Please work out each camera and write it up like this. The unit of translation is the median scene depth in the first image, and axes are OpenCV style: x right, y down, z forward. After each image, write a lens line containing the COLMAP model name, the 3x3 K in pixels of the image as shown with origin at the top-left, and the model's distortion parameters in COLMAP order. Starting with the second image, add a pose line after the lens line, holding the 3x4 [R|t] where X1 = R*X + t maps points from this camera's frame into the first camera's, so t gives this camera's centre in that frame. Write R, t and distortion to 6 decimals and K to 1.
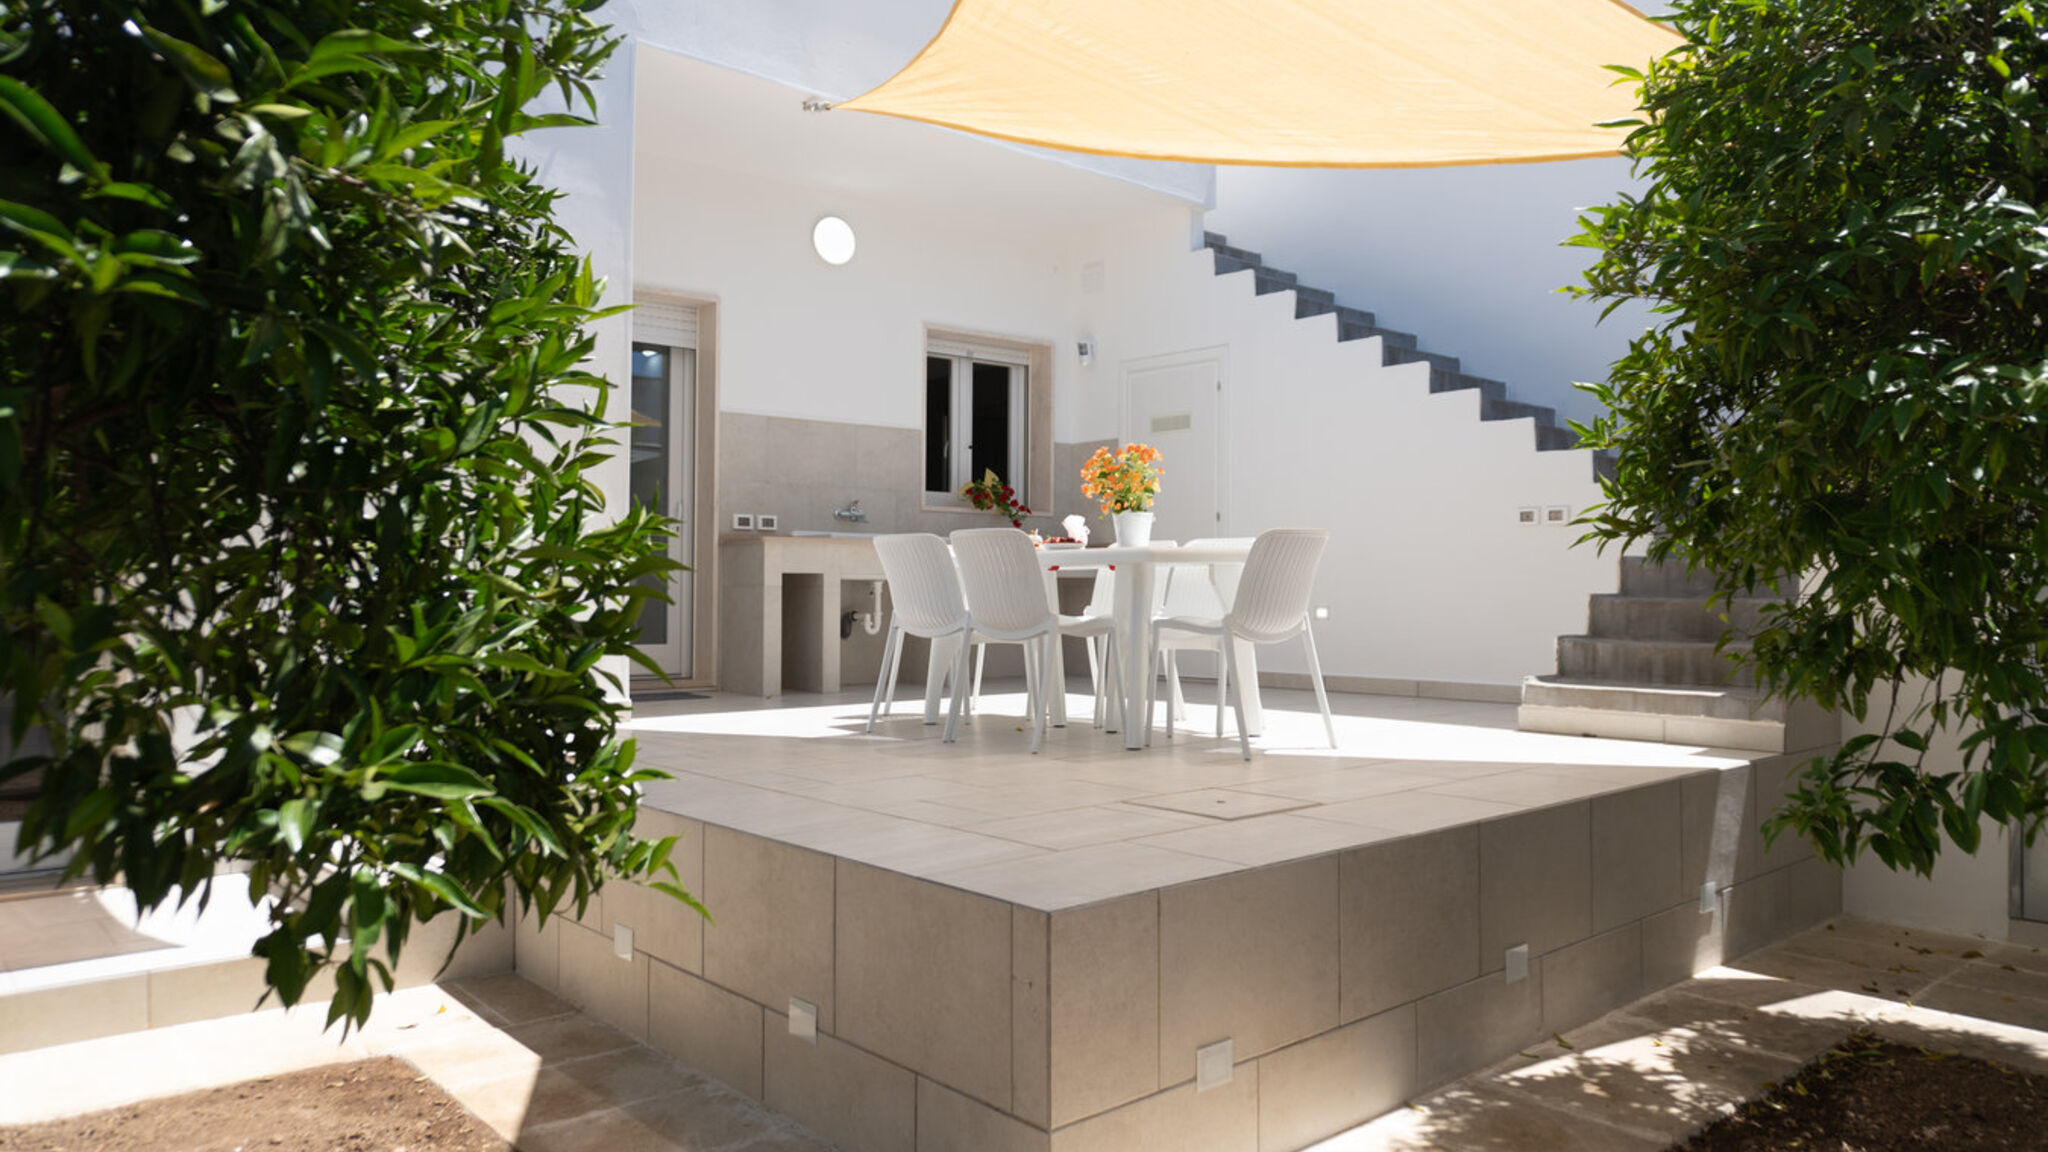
lens RADIAL K [[1369.4, 0, 1017.6], [0, 1369.4, 571.0], [0, 0, 1]] dist [-0.010598, -0.008694]
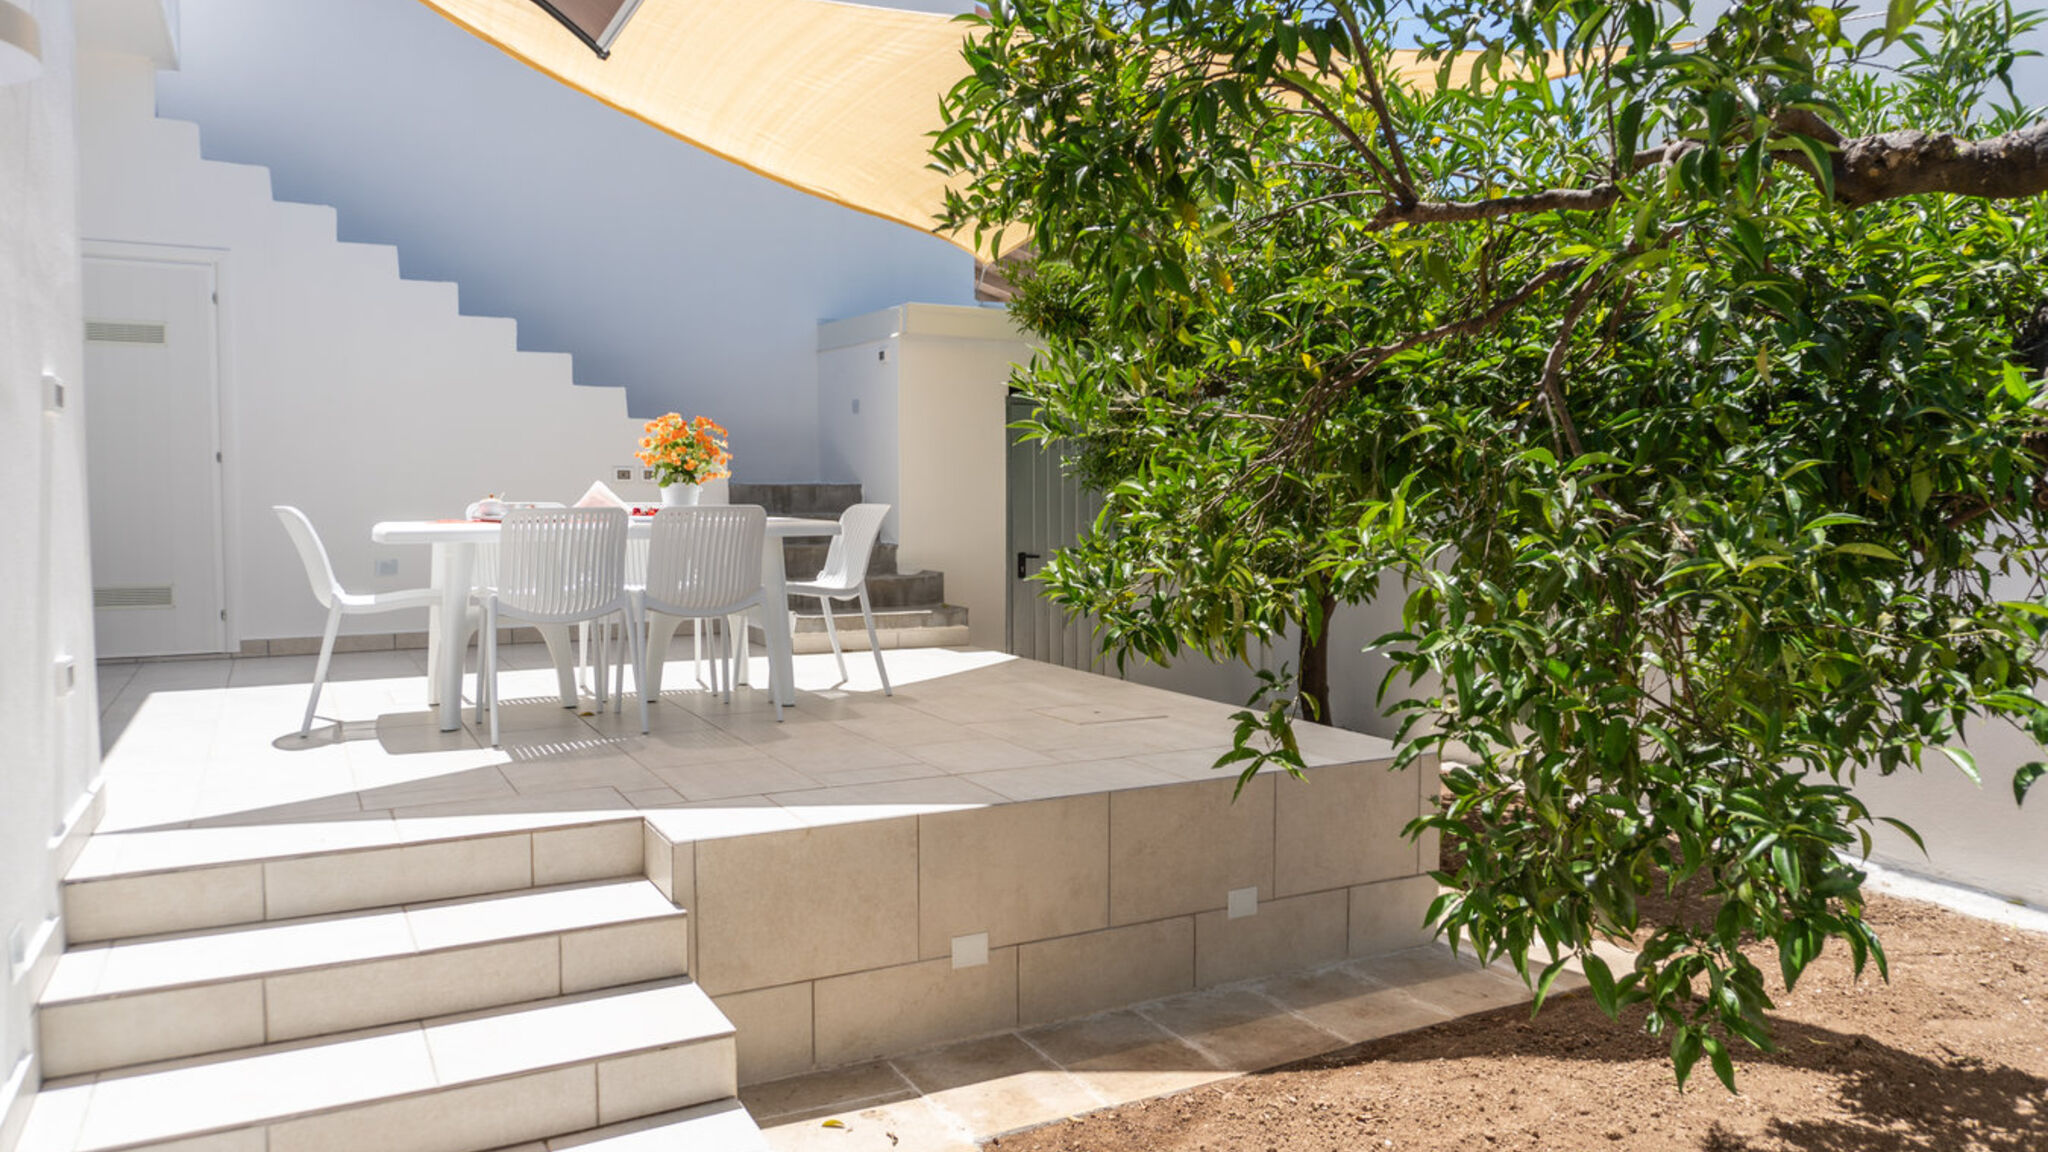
lens RADIAL K [[1426.6, 0, 1024.9], [0, 1426.6, 504.8], [0, 0, 1]] dist [-0.049377, -0.001098]
pose [[0.202308, -0.001147, 0.979321, -0.573805], [-0.006727, 0.999974, 0.002560, -0.016691], [-0.979299, -0.007106, 0.202295, 0.354989]]
